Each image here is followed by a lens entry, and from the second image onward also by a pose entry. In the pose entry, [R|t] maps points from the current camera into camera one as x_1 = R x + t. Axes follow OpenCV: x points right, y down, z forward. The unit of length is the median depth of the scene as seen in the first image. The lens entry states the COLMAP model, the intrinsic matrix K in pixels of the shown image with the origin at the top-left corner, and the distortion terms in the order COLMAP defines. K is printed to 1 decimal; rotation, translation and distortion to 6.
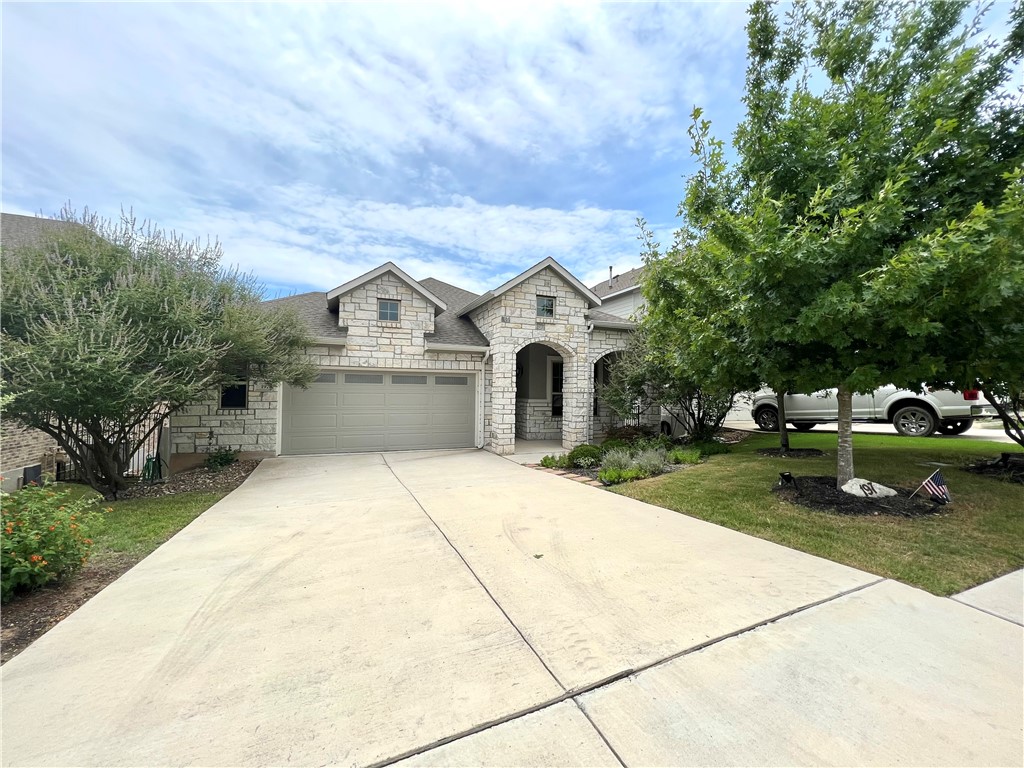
lens RADIAL K [[388.7, 0, 512.0], [0, 388.7, 384.0], [0, 0, 1]] dist [-0.001232, -0.000085]
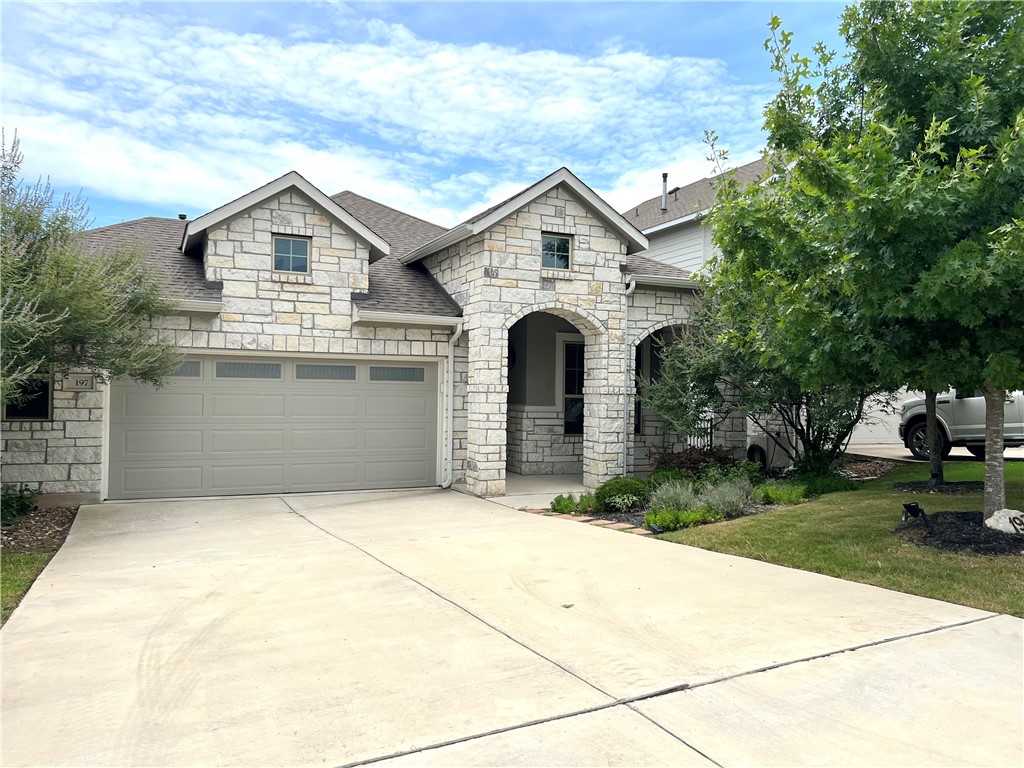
lens RADIAL K [[769.1, 0, 512.0], [0, 769.1, 384.0], [0, 0, 1]] dist [0.128376, -0.187205]
pose [[0.998513, 0.001626, 0.054487, -0.050860], [-0.001589, 0.999998, -0.000709, 0.008080], [-0.054488, 0.000621, 0.998514, -0.203311]]
